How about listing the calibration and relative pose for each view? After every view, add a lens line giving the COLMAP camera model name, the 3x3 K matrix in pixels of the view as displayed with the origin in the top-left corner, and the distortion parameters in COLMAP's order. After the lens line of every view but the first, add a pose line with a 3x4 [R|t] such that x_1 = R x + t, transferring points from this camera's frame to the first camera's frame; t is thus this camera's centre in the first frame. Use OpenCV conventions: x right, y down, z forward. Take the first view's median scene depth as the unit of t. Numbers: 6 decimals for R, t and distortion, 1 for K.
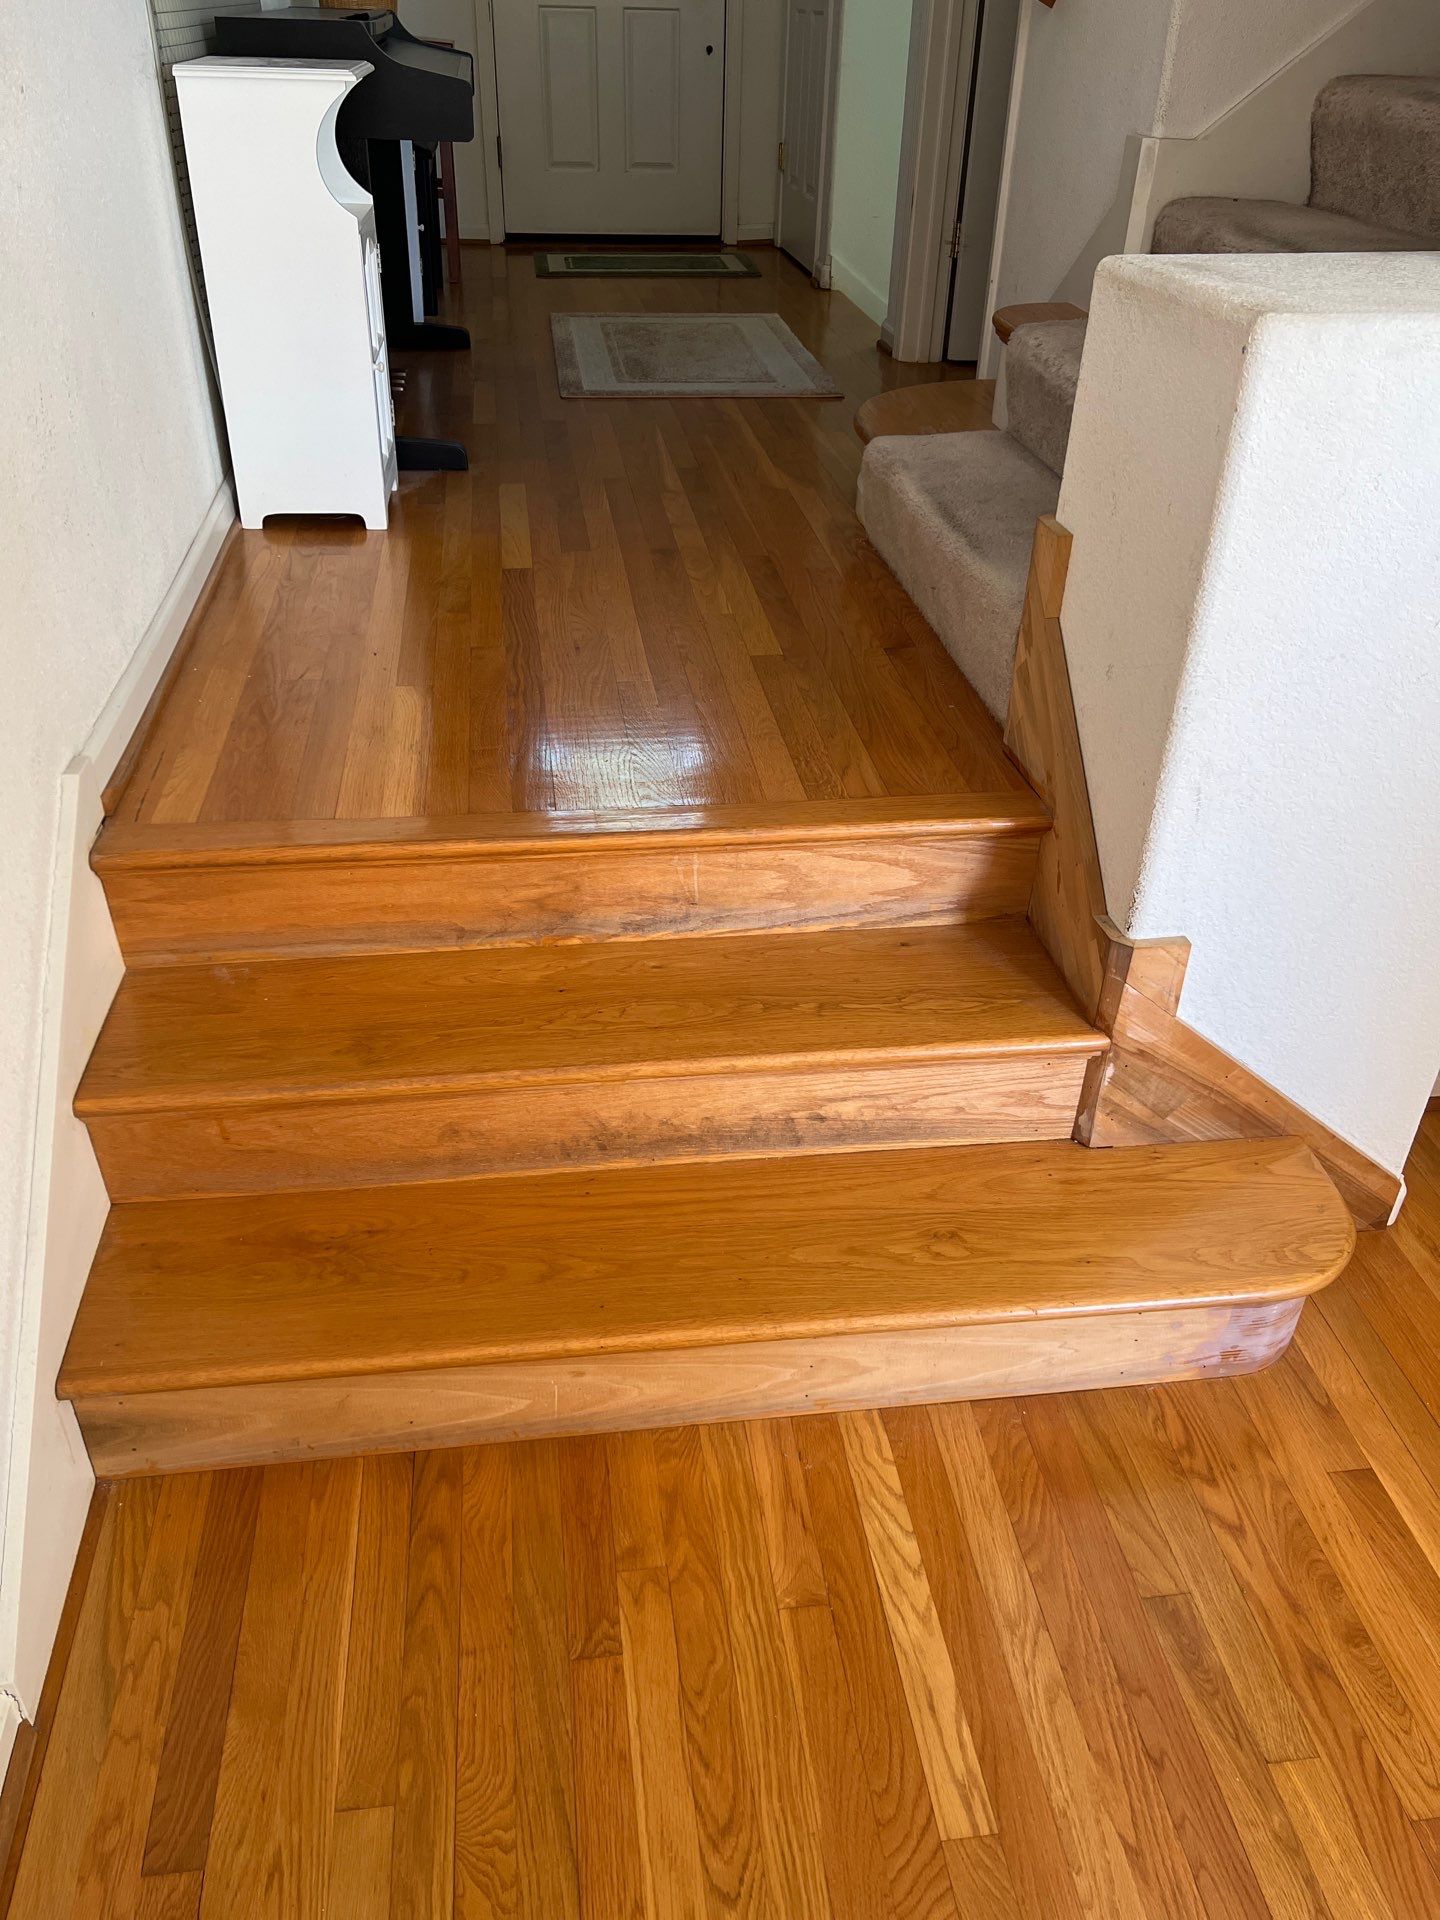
lens RADIAL K [[1412.6, 0, 719.5], [0, 1412.6, 952.1], [0, 0, 1]] dist [0.023485, -0.005364]
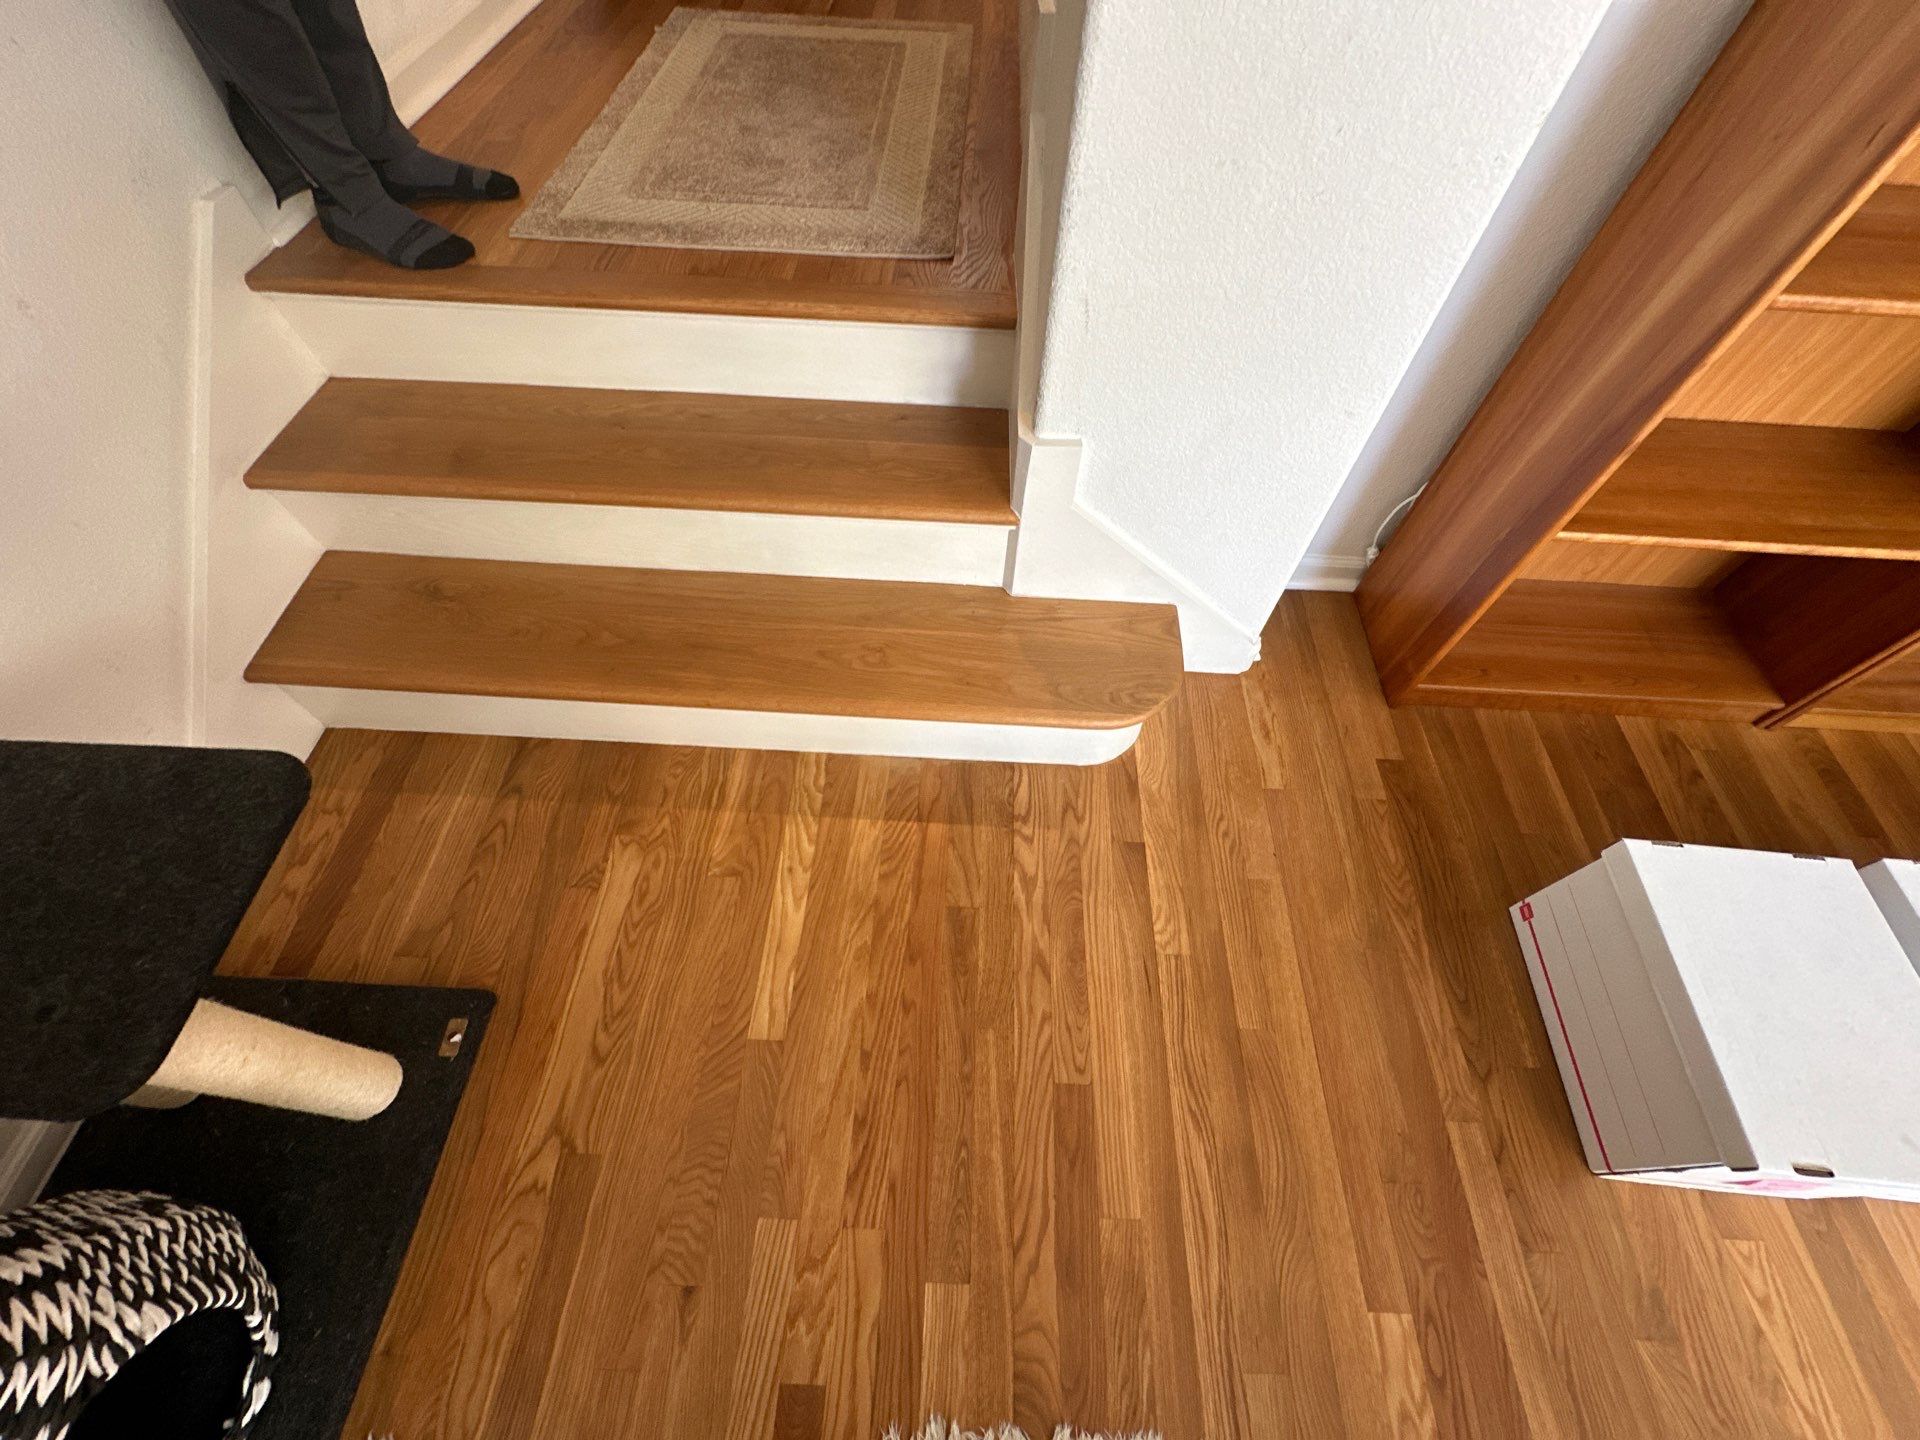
lens RADIAL K [[764.2, 0, 949.5], [0, 764.2, 714.4], [0, 0, 1]] dist [-0.001365, -0.001140]
pose [[0.984371, 0.151091, -0.090475, 0.204817], [-0.104564, 0.914826, 0.390076, -0.026511], [0.141705, -0.374519, 0.916327, 0.203545]]
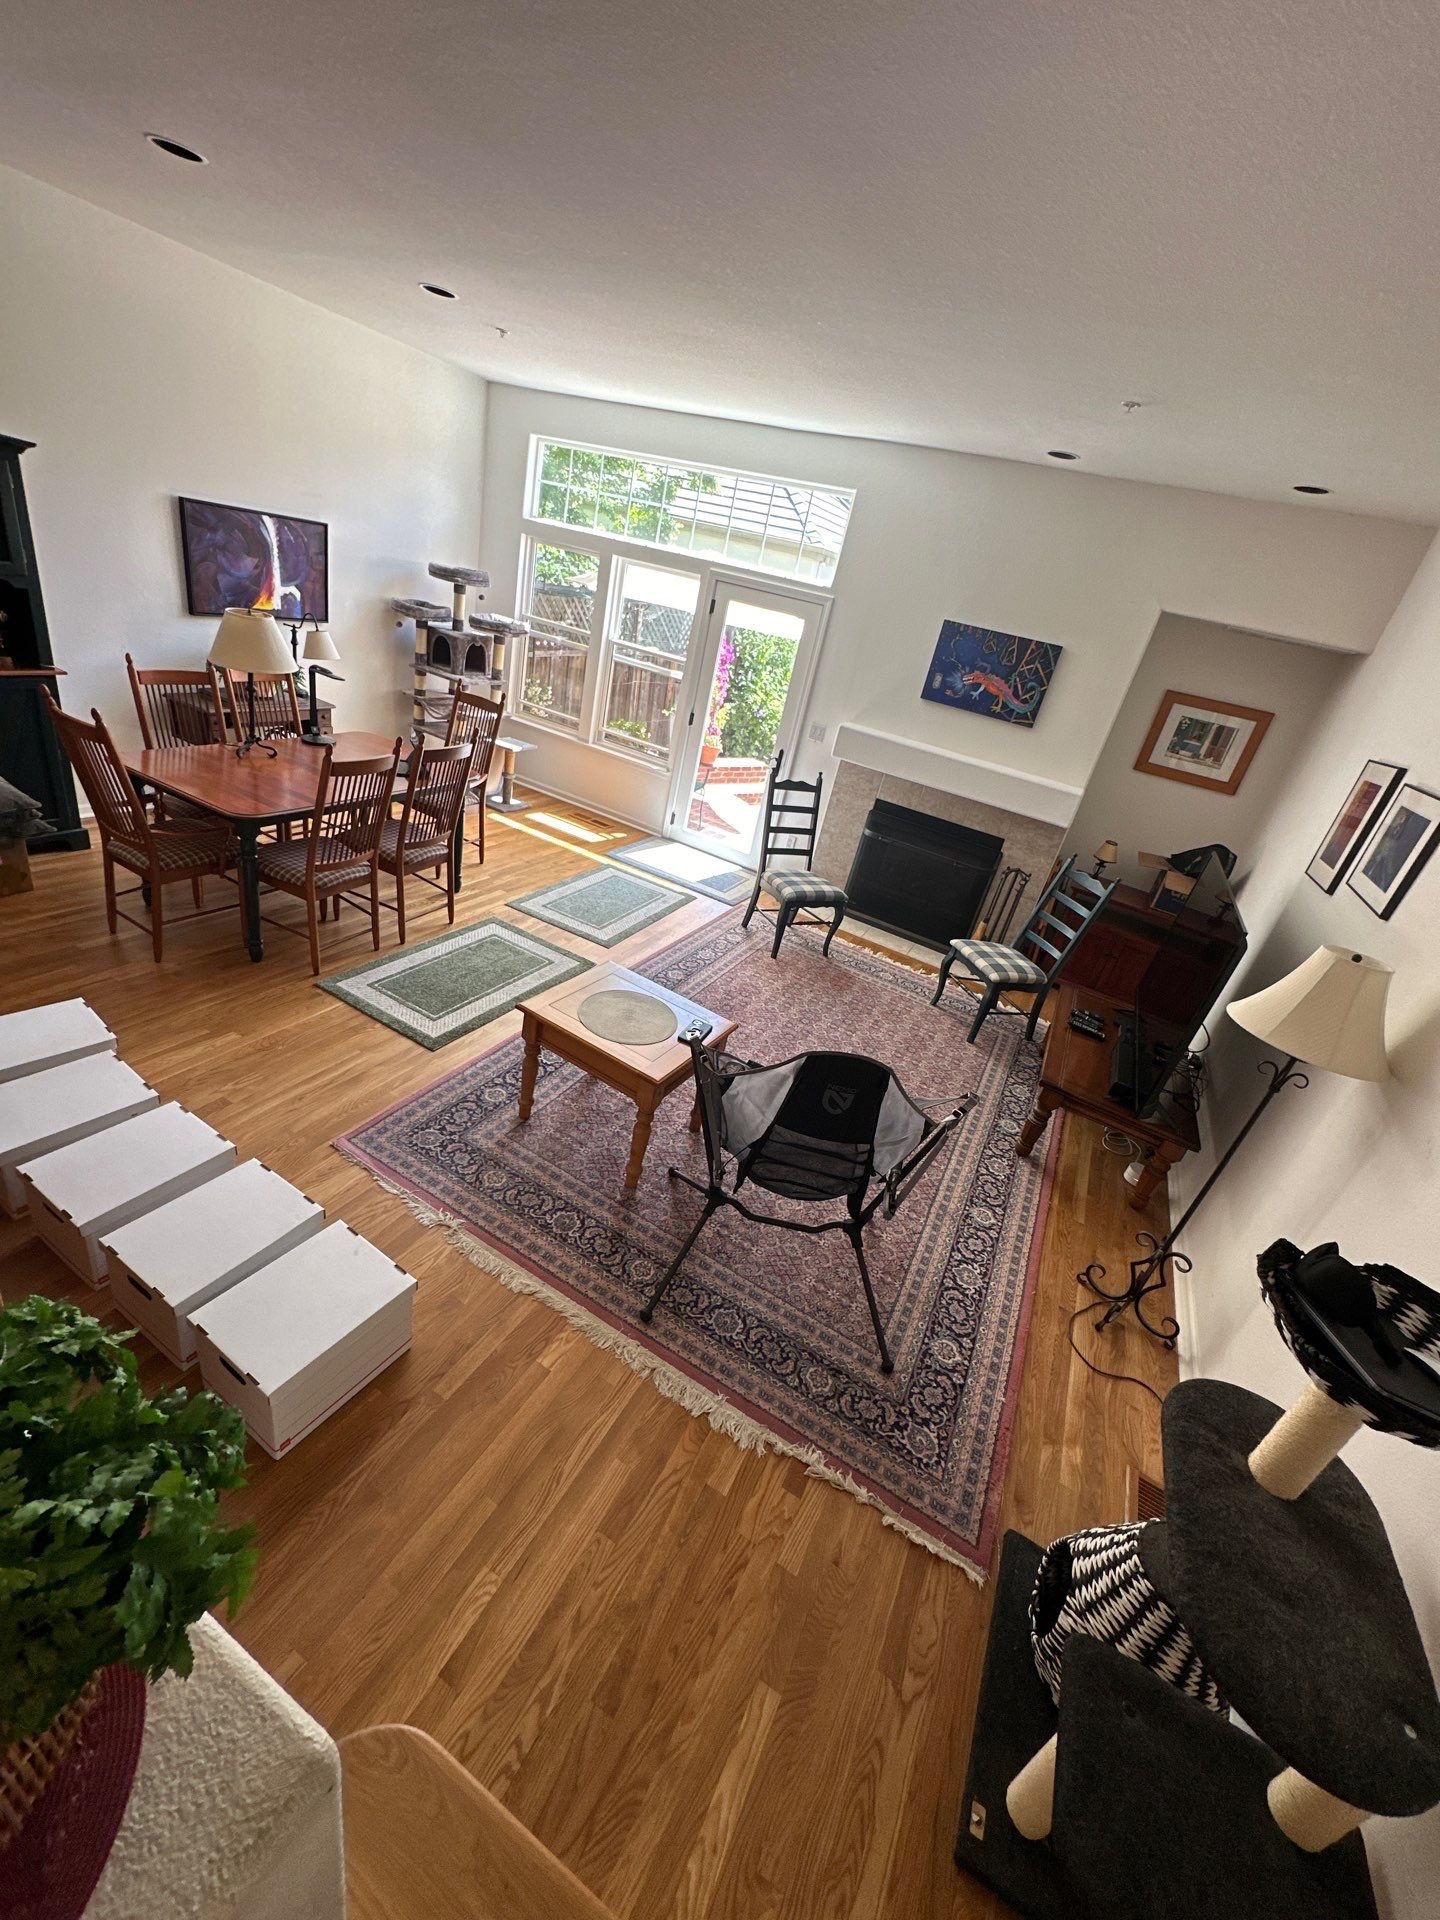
lens RADIAL K [[764.2, 0, 711.1], [0, 764.2, 955.8], [0, 0, 1]] dist [-0.001365, -0.001140]
pose [[-0.790058, -0.427791, 0.439093, 0.111159], [0.143839, 0.566909, 0.811126, -0.528893], [-0.595918, 0.703995, -0.386358, 0.364877]]
